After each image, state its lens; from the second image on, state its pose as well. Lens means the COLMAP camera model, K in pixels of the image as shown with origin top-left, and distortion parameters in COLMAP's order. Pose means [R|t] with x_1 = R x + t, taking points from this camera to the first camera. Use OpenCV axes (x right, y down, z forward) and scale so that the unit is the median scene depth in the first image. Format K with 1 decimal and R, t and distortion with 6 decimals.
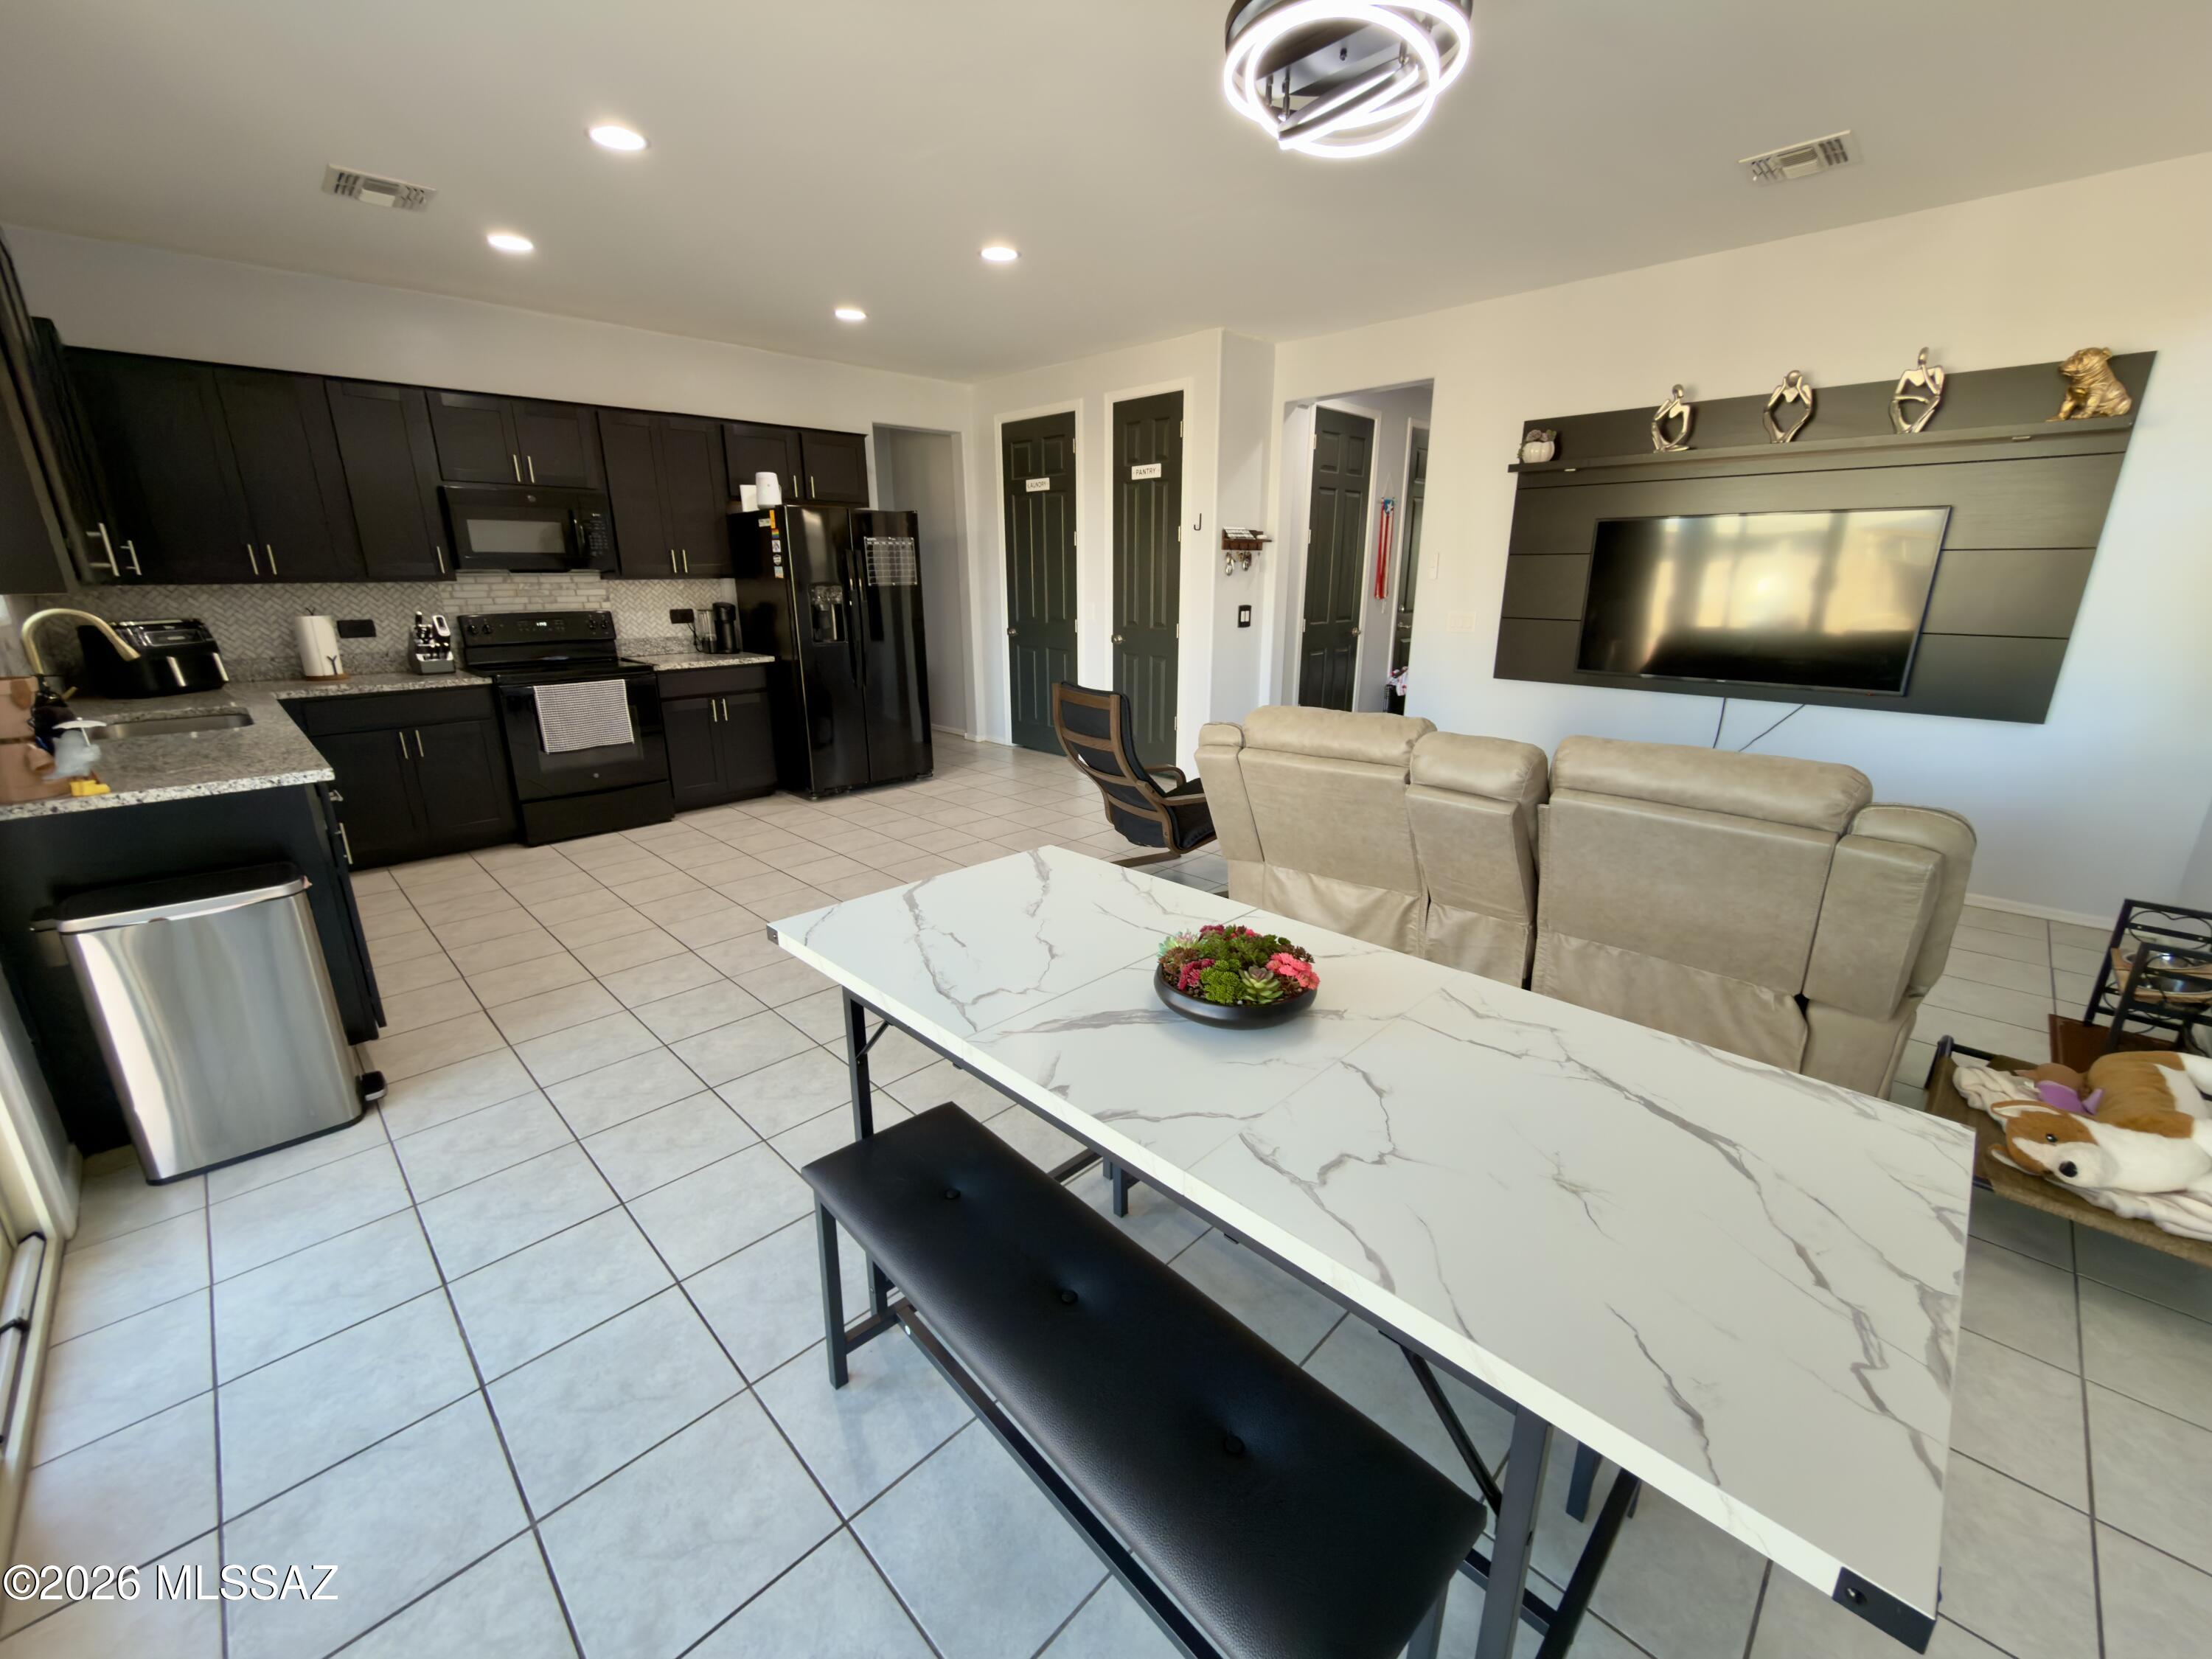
lens RADIAL K [[882.6, 0, 1106.0], [0, 882.6, 829.5], [0, 0, 1]] dist [-0.001449, -0.000214]
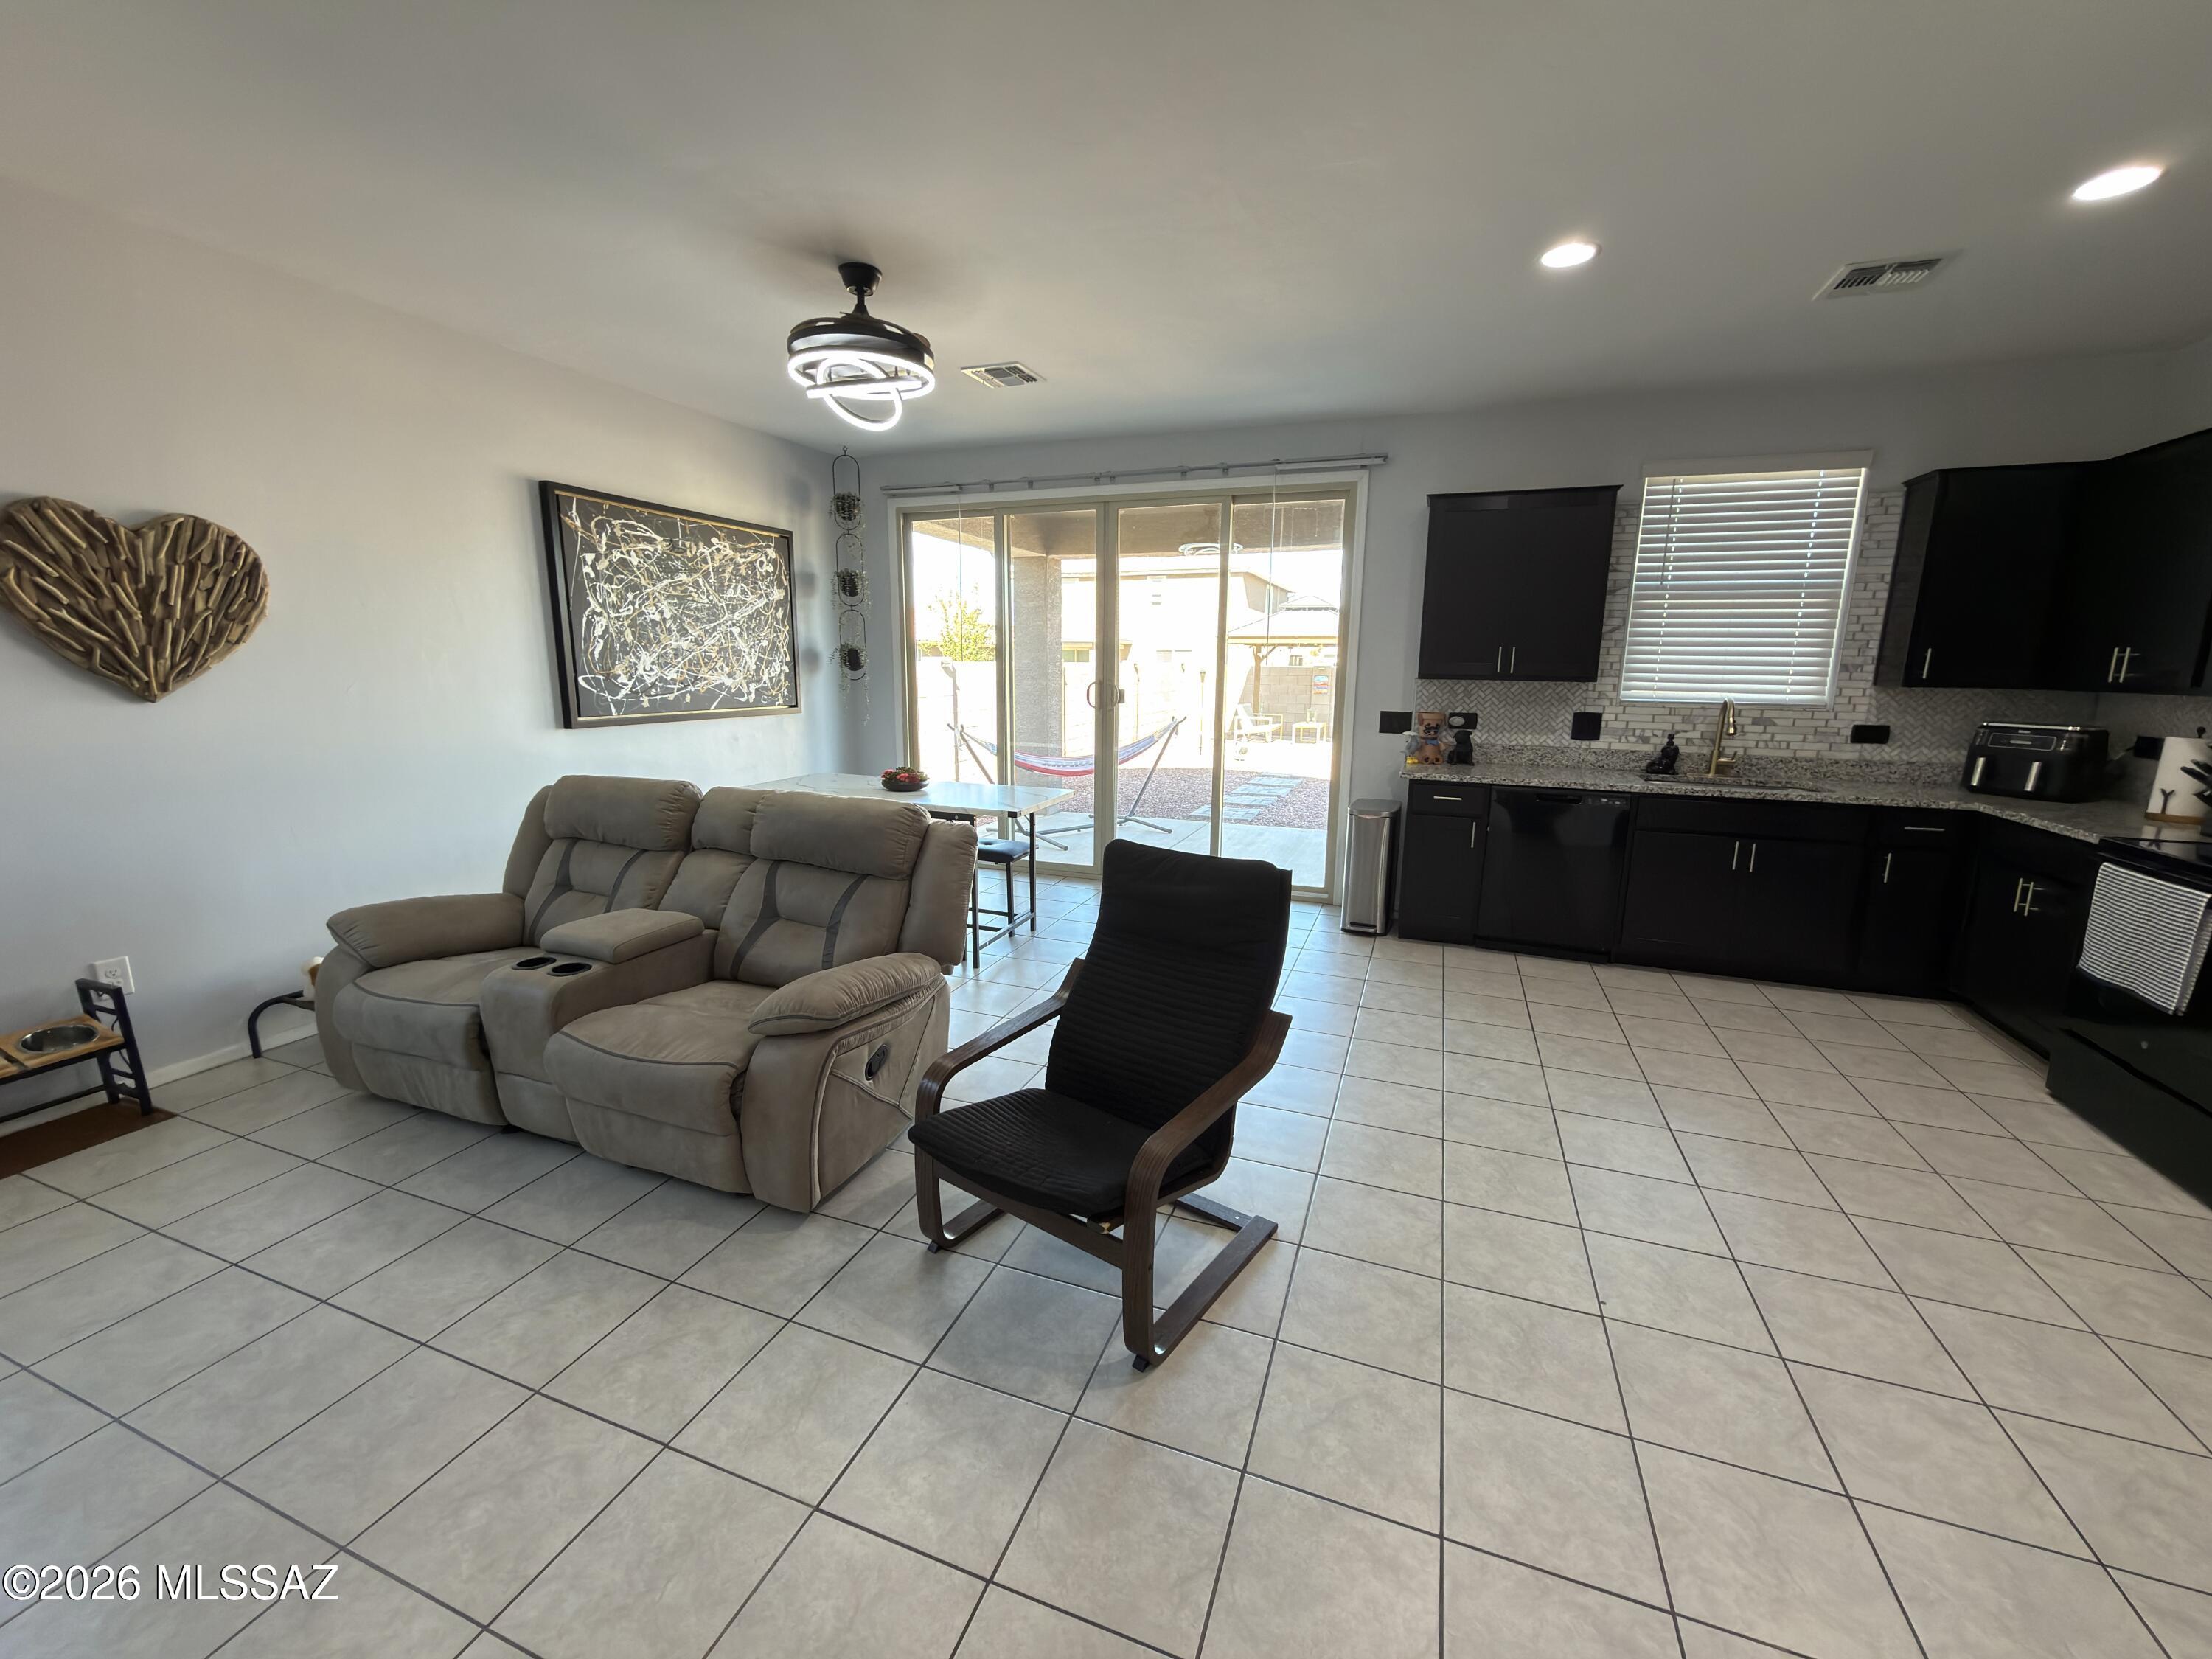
lens RADIAL K [[882.6, 0, 1106.0], [0, 882.6, 829.5], [0, 0, 1]] dist [-0.001449, -0.000214]
pose [[-0.912575, 0.071144, -0.402672, 0.238207], [-0.122541, 0.891909, 0.435295, -0.366152], [0.390115, 0.446584, -0.805216, 1.215712]]
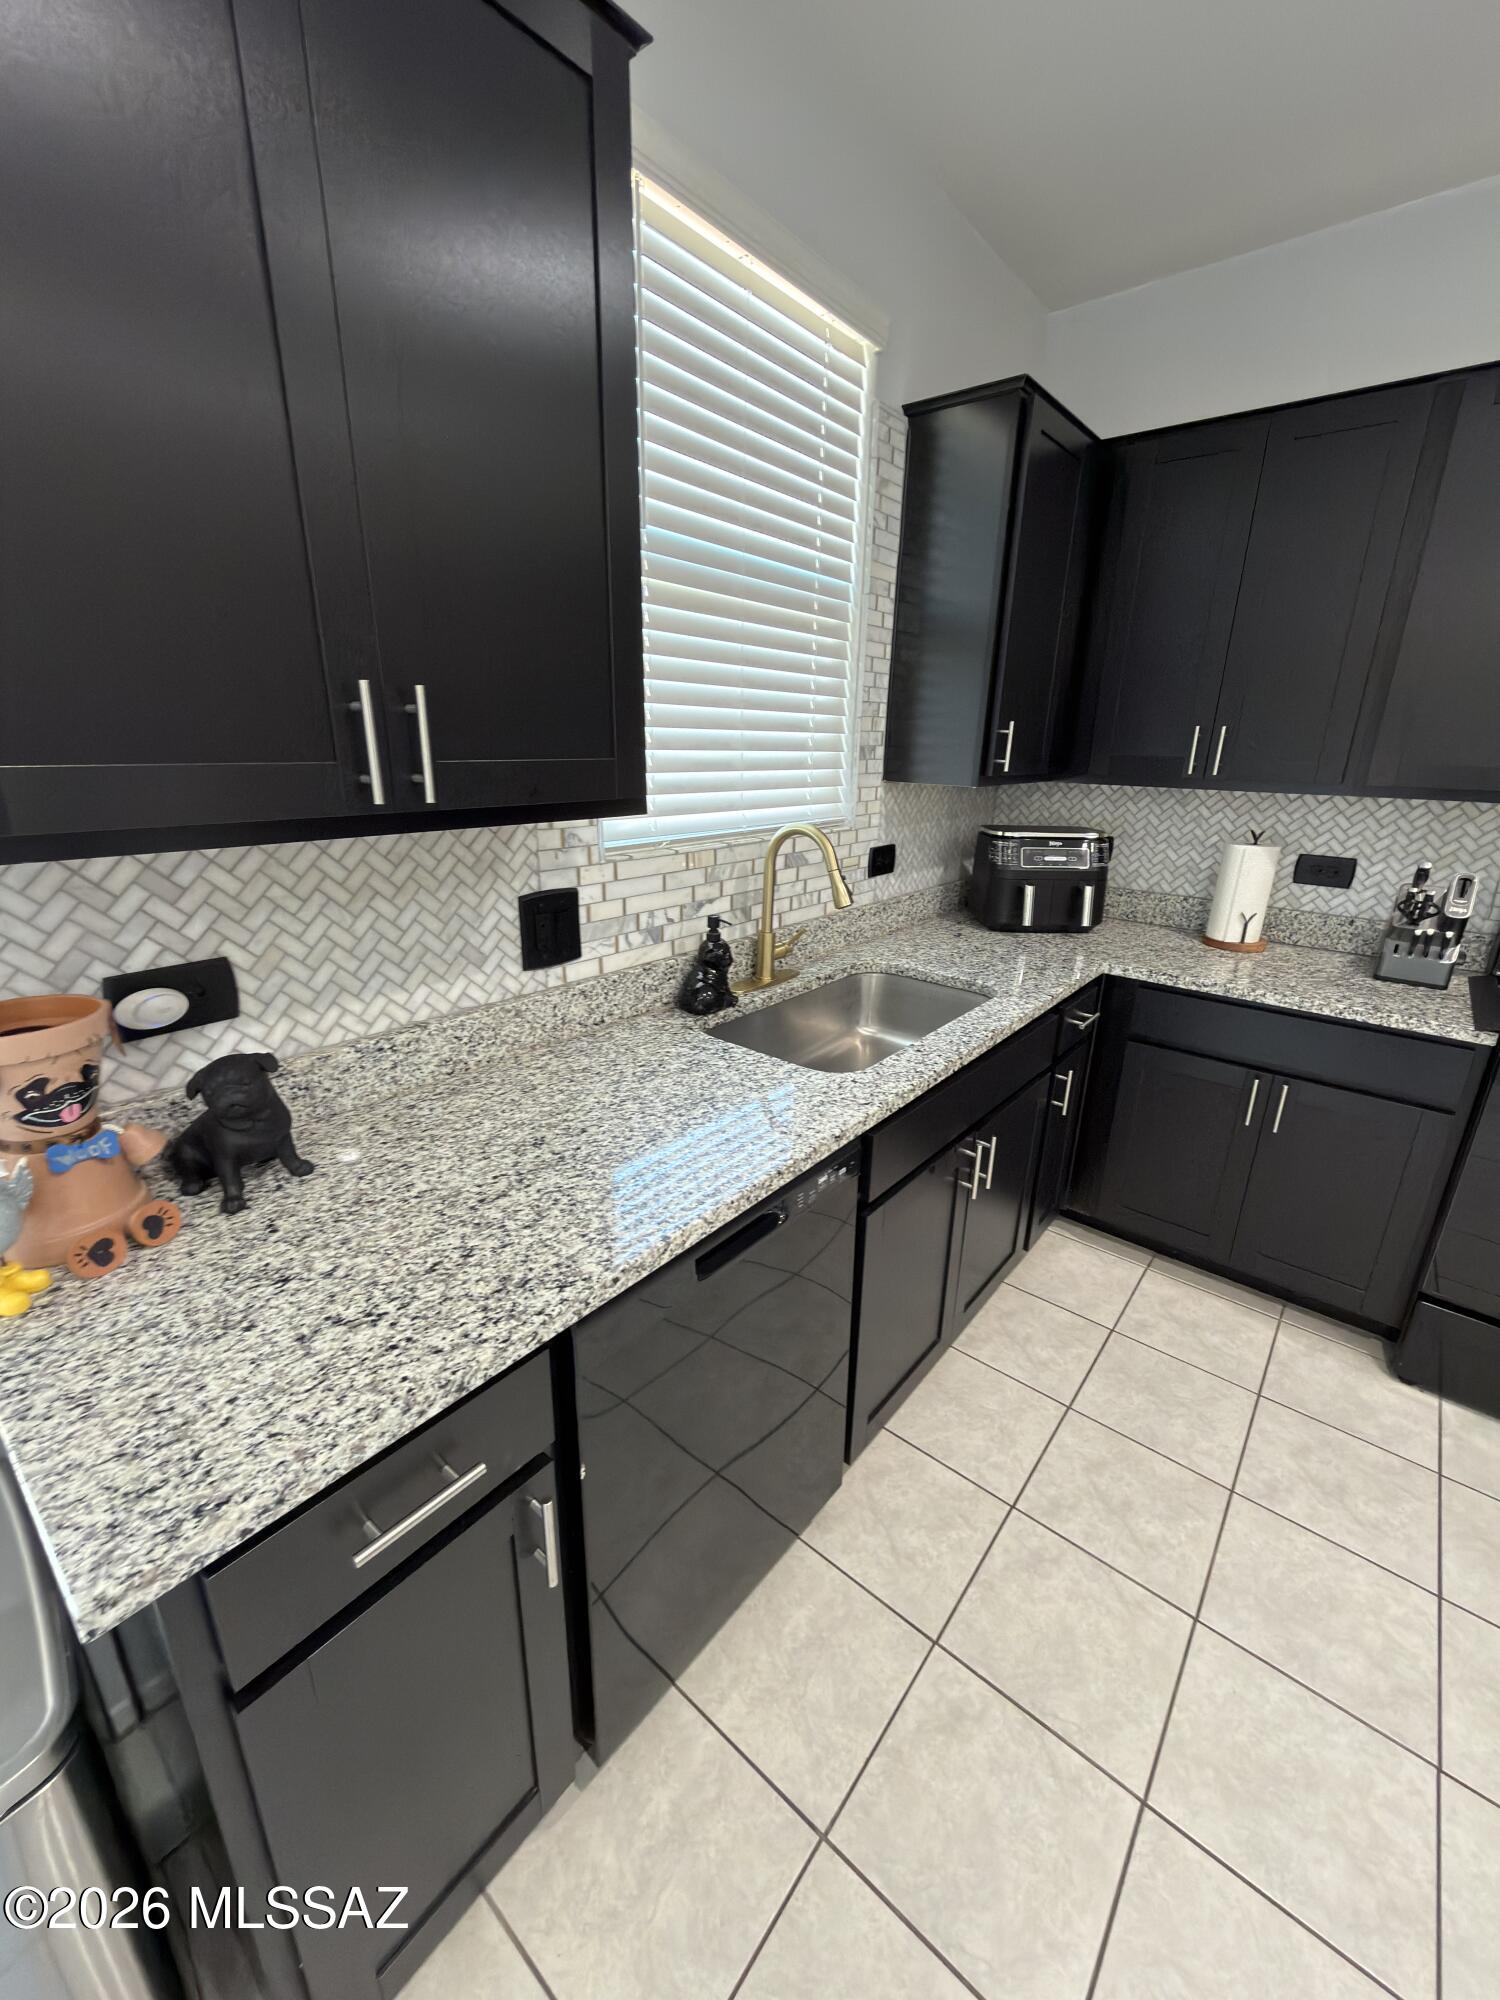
lens RADIAL K [[798.0, 0, 750.0], [0, 798.0, 1000.0], [0, 0, 1]] dist [-0.001449, -0.000214]
pose [[0.091810, 0.318863, -0.943344, -0.367078], [-0.301330, 0.911825, 0.278883, -0.184343], [0.949090, 0.258653, 0.179797, 0.574567]]
